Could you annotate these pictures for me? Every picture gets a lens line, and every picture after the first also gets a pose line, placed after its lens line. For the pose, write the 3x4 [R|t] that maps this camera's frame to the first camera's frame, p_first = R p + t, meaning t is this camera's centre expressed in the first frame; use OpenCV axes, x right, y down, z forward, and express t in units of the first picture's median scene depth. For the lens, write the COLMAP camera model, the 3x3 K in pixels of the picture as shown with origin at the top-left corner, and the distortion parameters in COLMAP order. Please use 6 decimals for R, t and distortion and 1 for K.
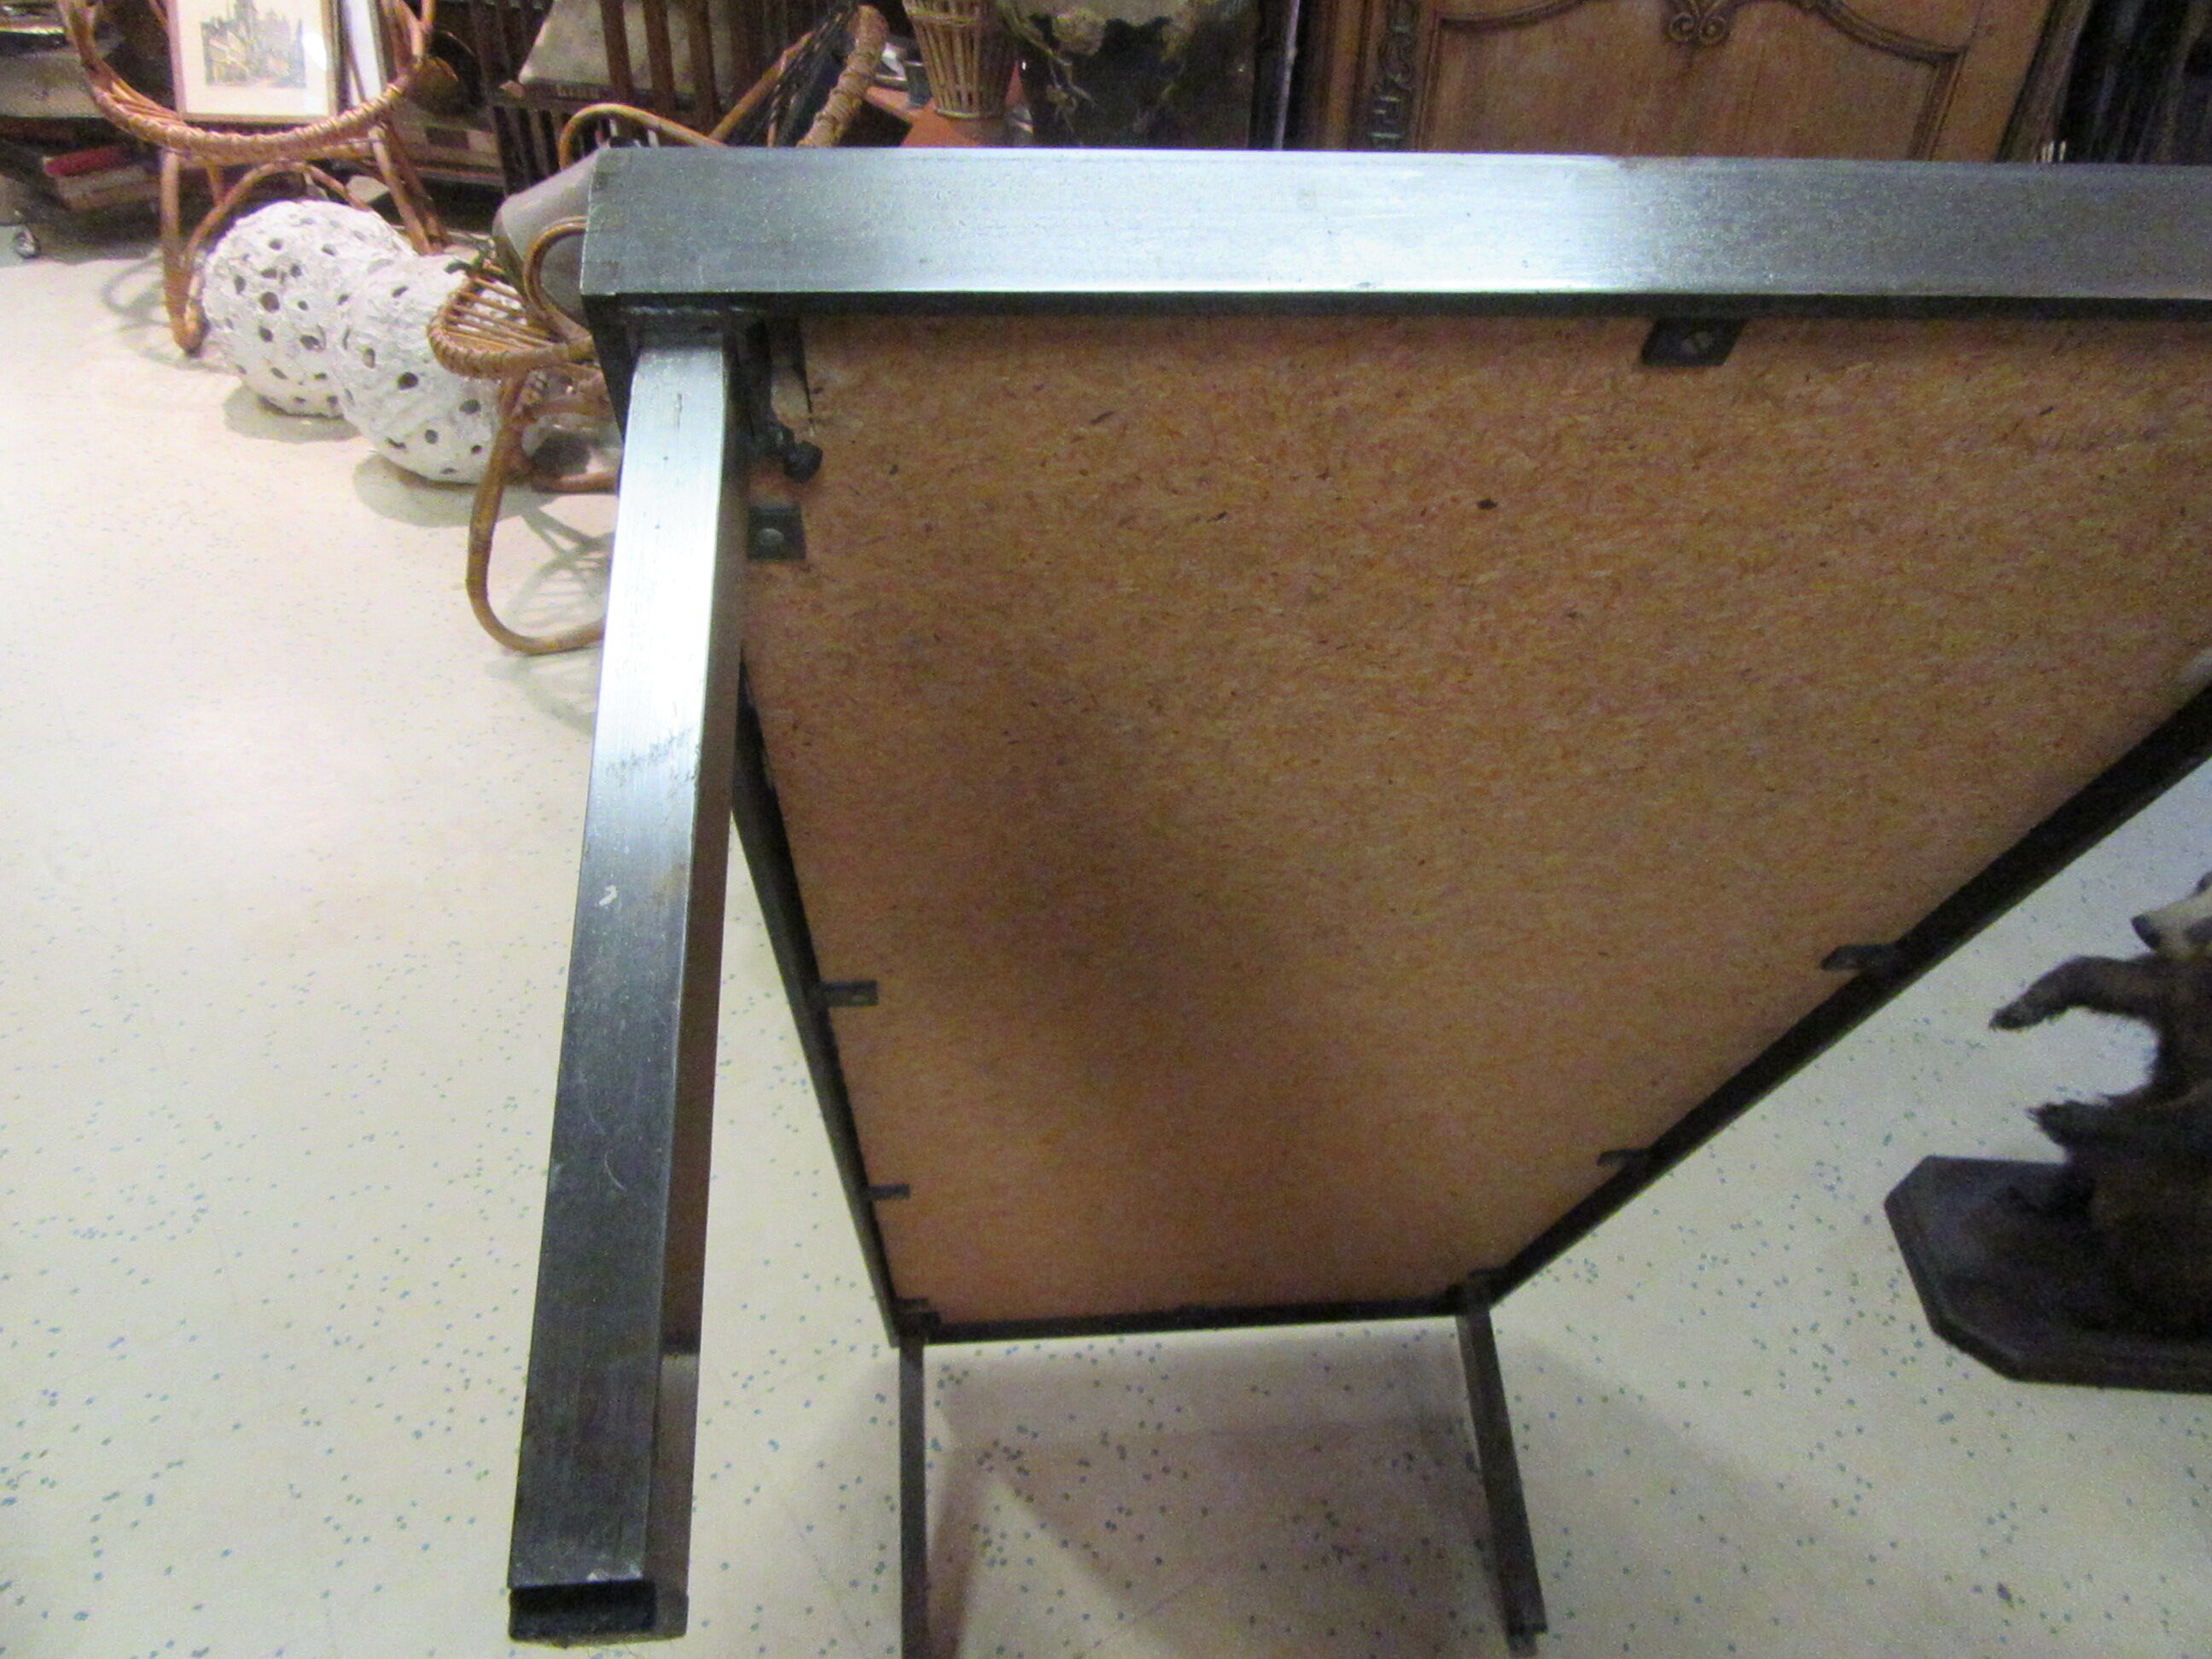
lens RADIAL K [[1635.5, 0, 1124.9], [0, 1635.5, 851.8], [0, 0, 1]] dist [-0.017250, 0.036200]
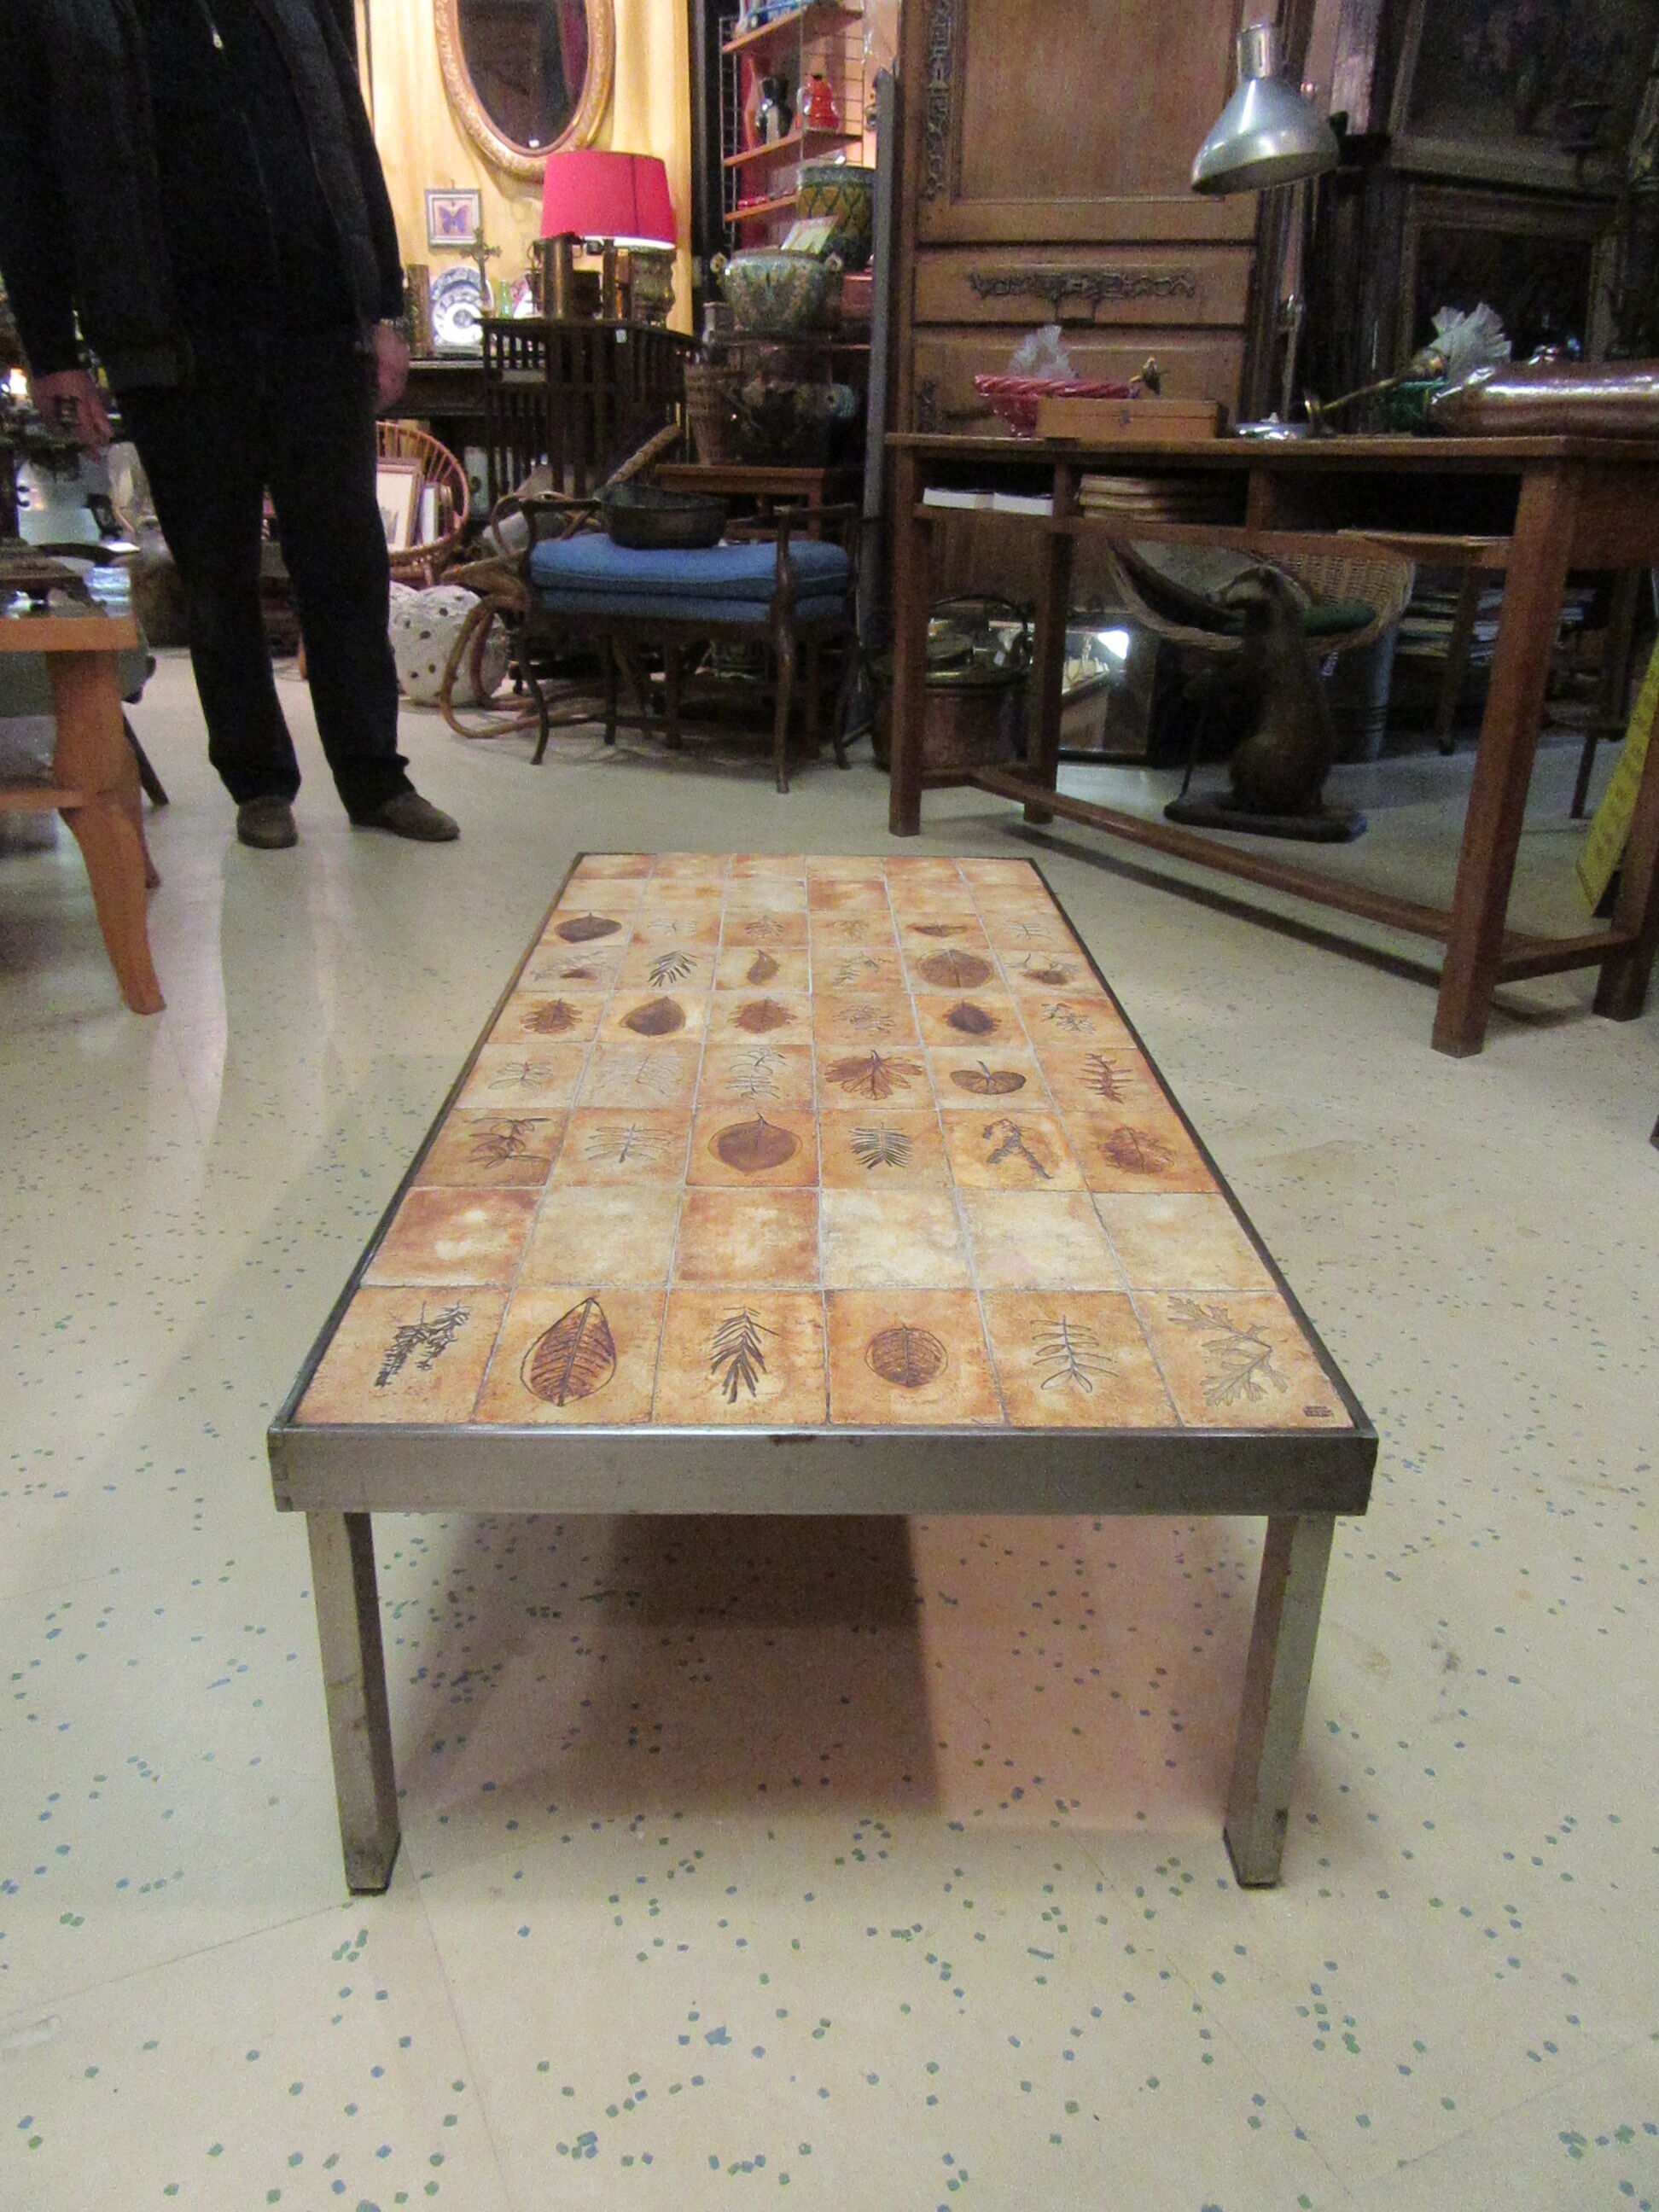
lens RADIAL K [[1635.5, 0, 836.3], [0, 1635.5, 1086.2], [0, 0, 1]] dist [-0.017250, 0.036200]
pose [[0.989907, 0.038174, -0.136483, 0.288967], [-0.078512, 0.949469, -0.303882, 0.714696], [0.117986, 0.311530, 0.942883, -0.522472]]
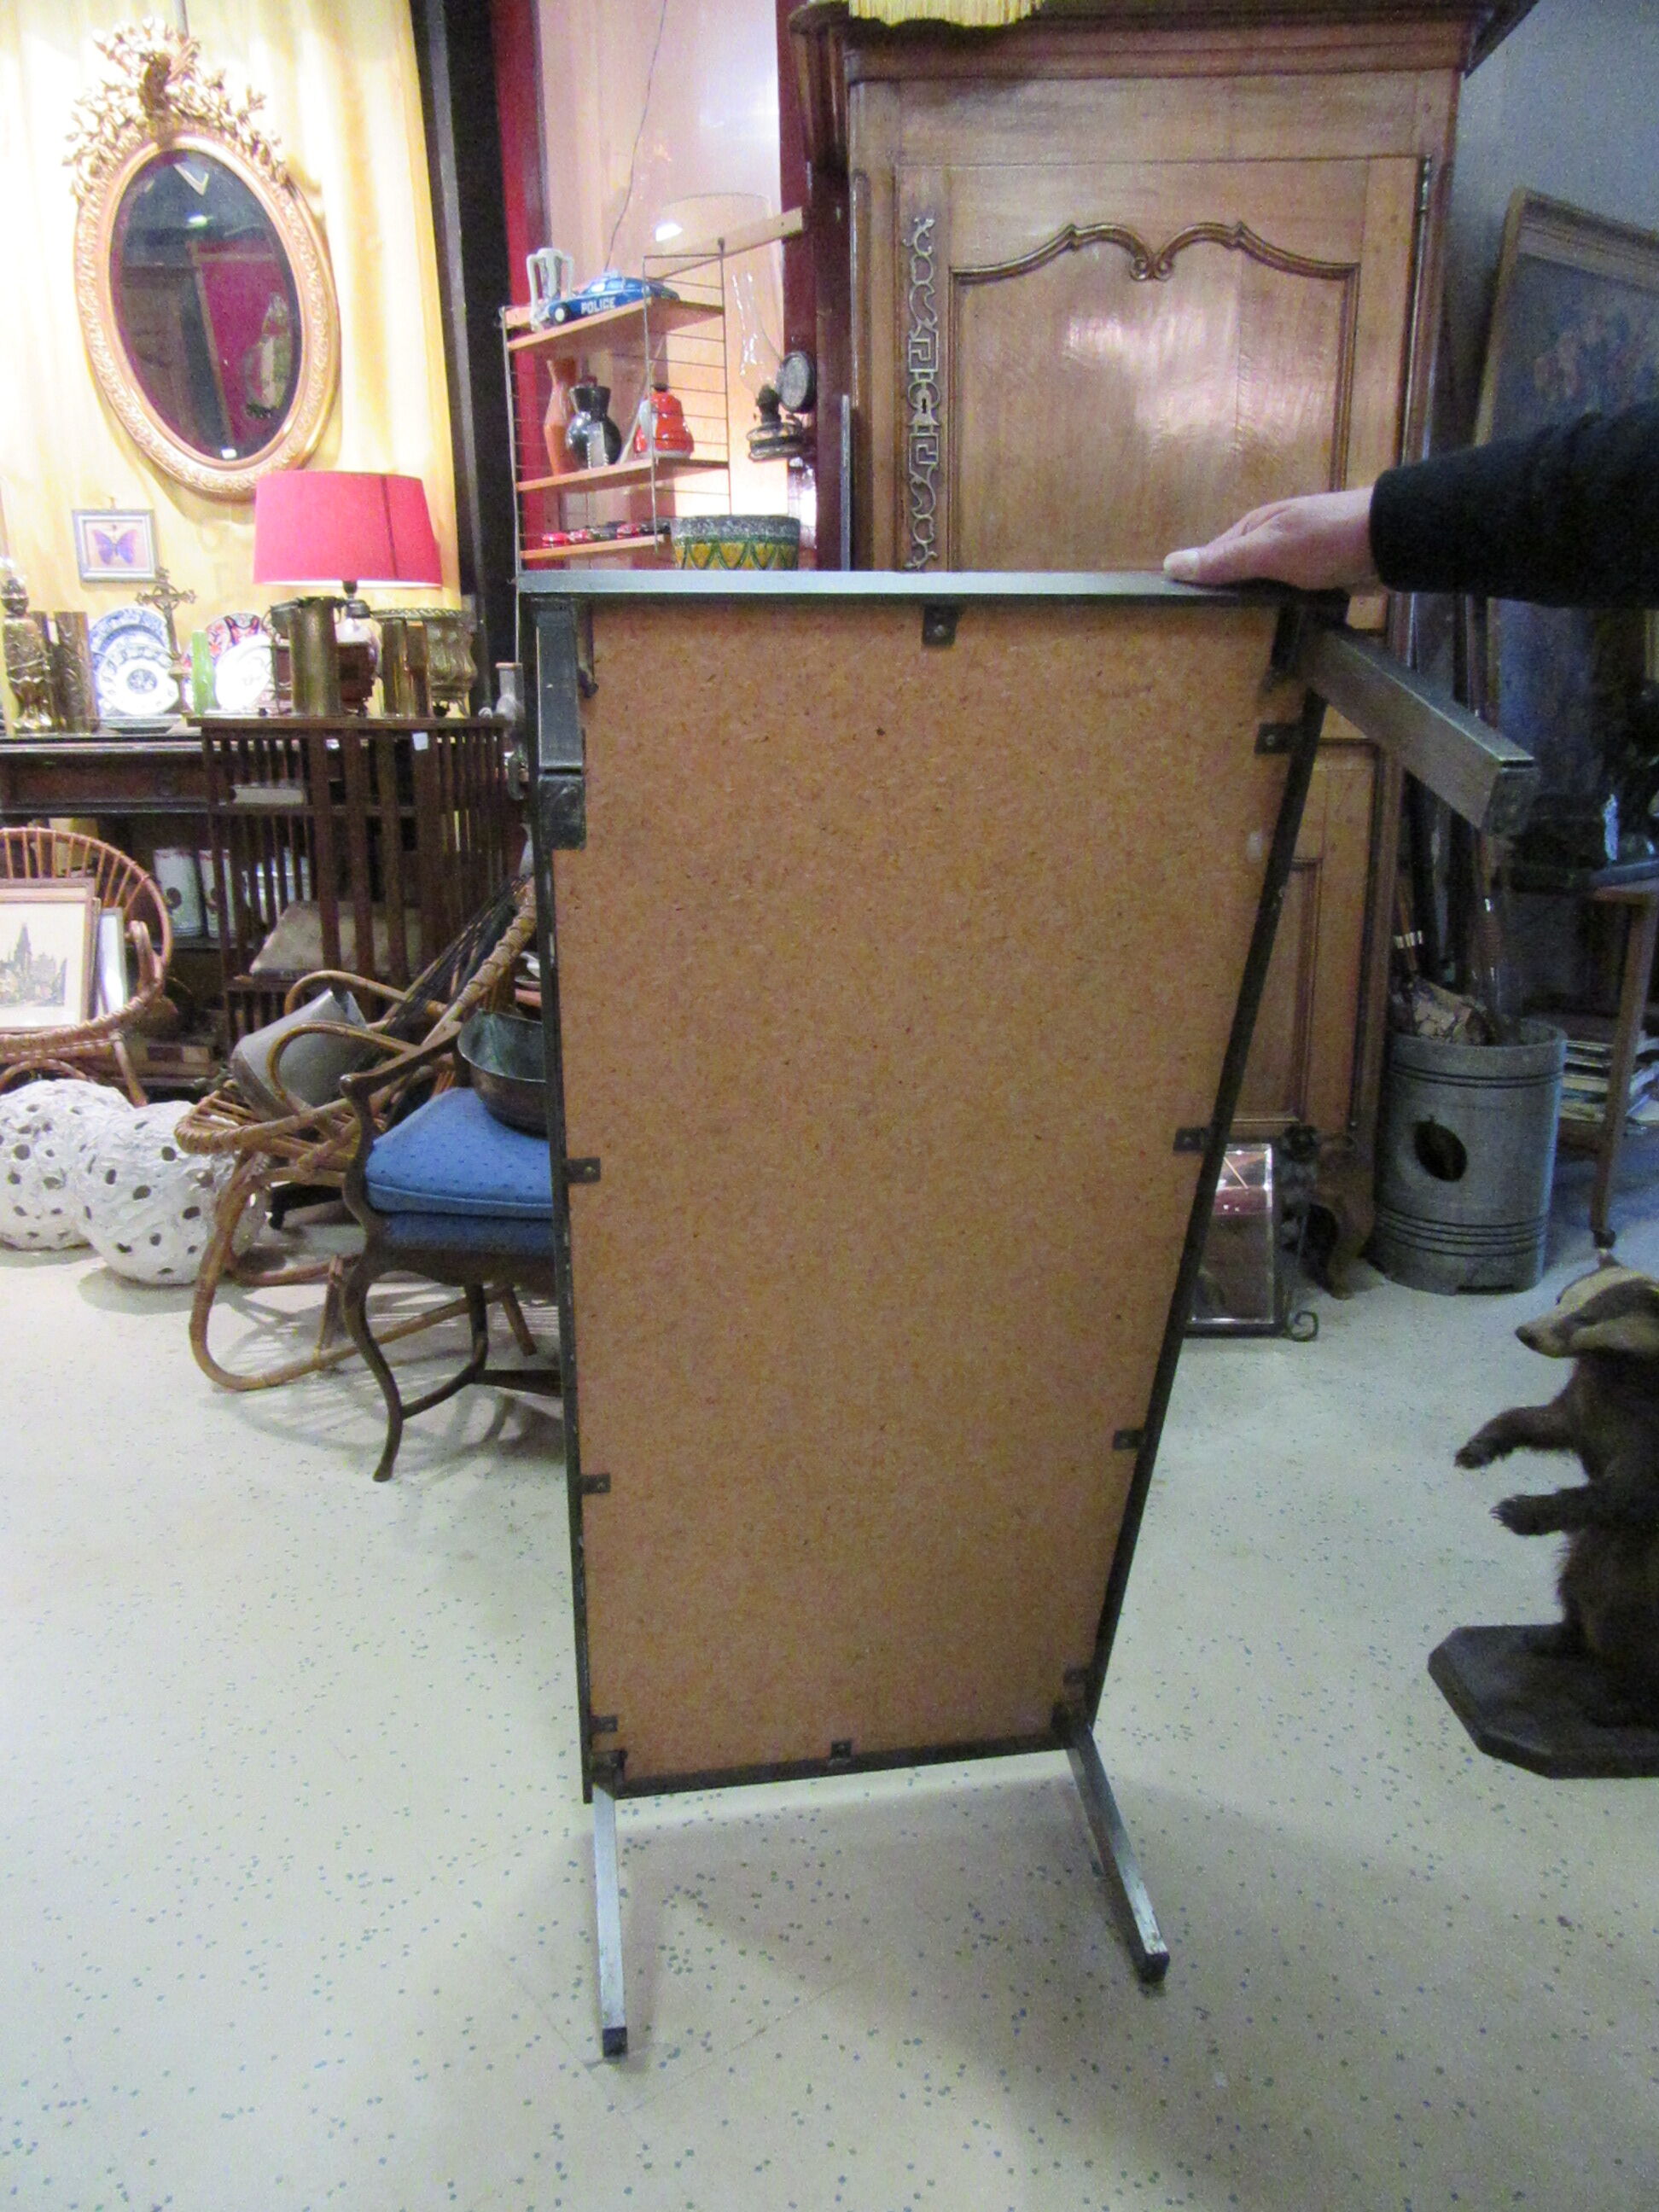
lens RADIAL K [[1635.5, 0, 865.2], [0, 1635.5, 1103.3], [0, 0, 1]] dist [-0.017250, 0.036200]
pose [[0.994728, -0.063965, 0.080149, -0.003178], [0.091352, 0.907841, -0.409243, 0.190069], [-0.046586, 0.414408, 0.908898, -0.139784]]
